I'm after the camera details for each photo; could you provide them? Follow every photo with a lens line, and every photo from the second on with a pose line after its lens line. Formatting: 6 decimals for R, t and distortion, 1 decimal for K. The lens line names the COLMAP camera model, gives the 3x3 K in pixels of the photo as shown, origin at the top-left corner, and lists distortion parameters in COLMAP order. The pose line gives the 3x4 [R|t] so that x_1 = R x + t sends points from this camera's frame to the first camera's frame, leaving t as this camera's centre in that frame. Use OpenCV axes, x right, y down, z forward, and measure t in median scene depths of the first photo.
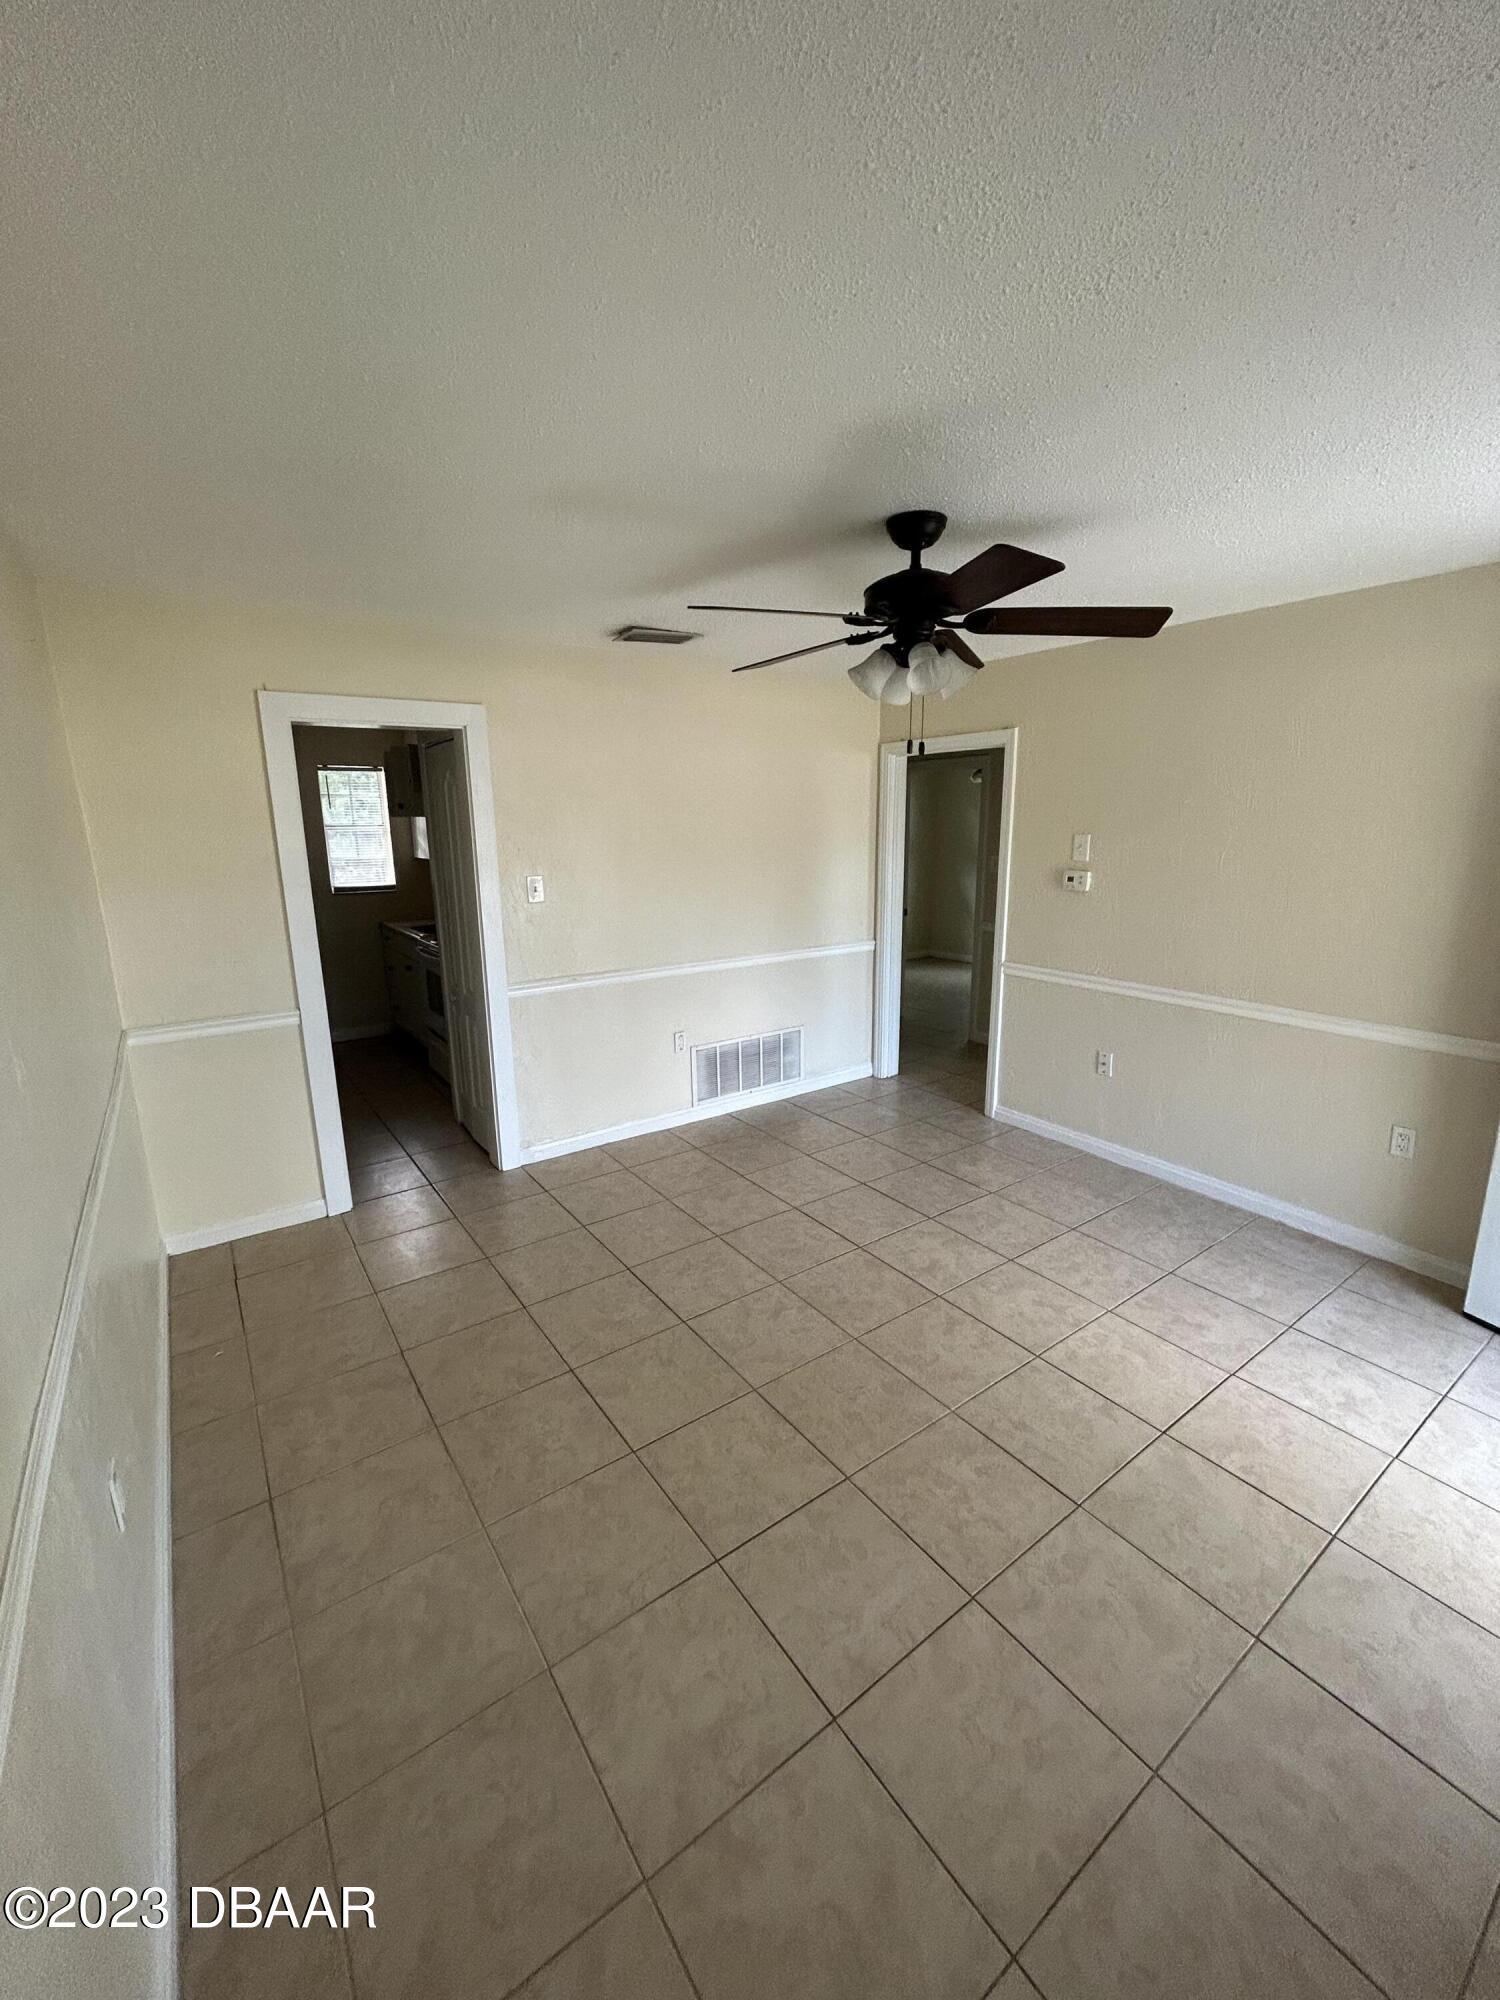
lens RADIAL K [[800.8, 0, 750.0], [0, 800.8, 1000.0], [0, 0, 1]] dist [0.002814, 0.000012]
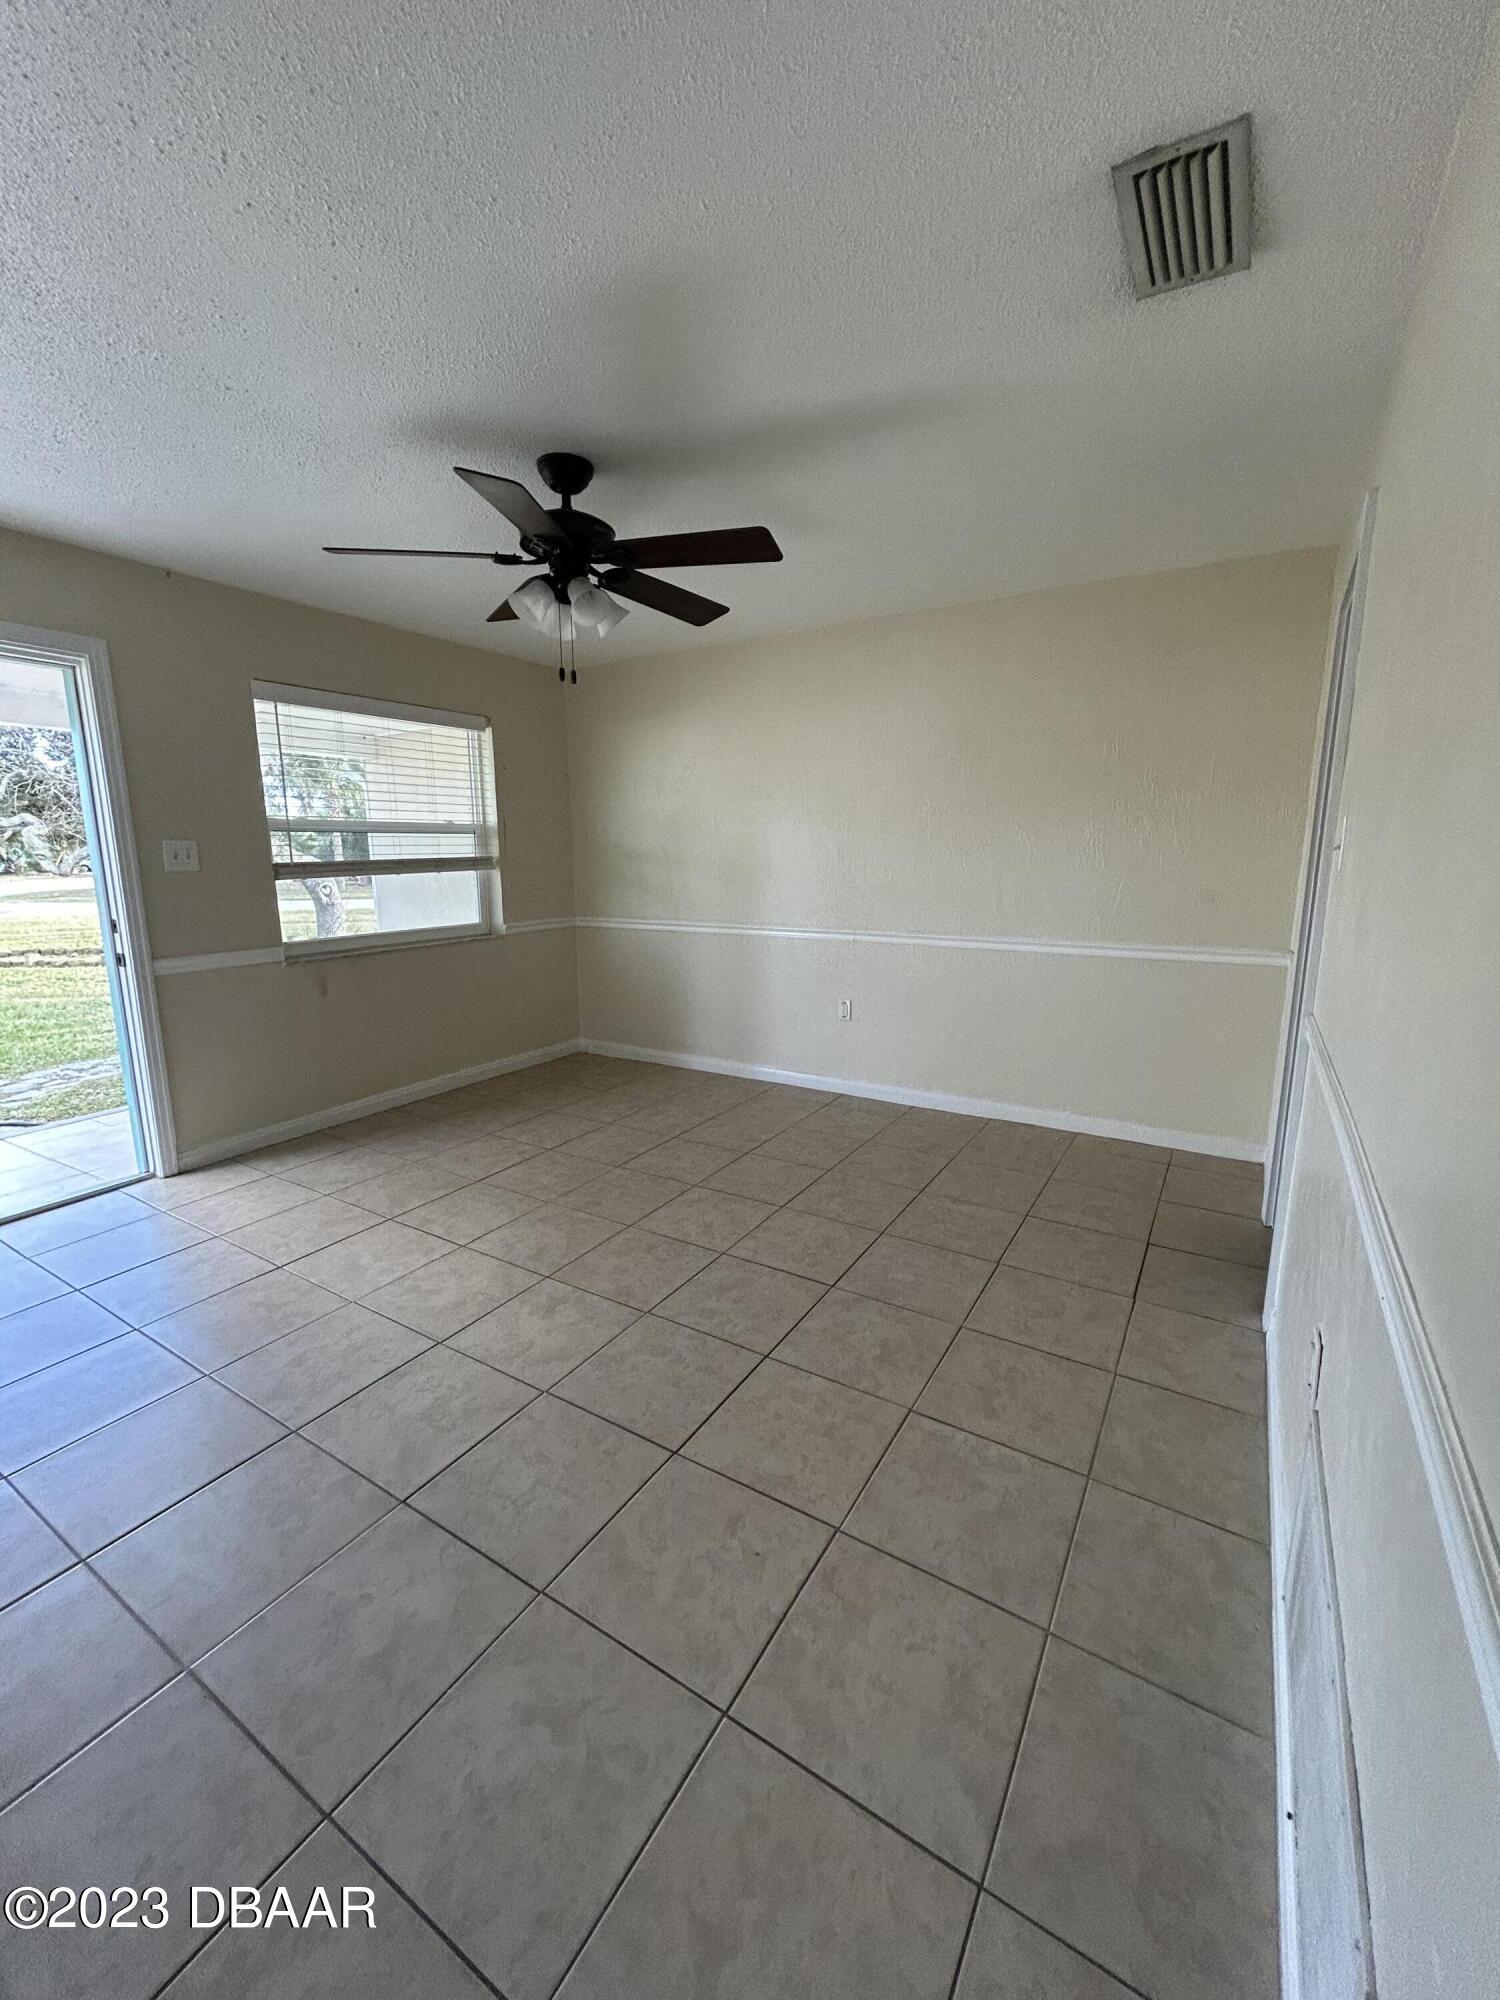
lens RADIAL K [[800.8, 0, 750.0], [0, 800.8, 1000.0], [0, 0, 1]] dist [0.002814, 0.000012]
pose [[-0.922205, 0.086661, -0.376866, 0.355217], [-0.071431, 0.919618, 0.386263, -0.292434], [0.380047, 0.383134, -0.841886, 1.811780]]
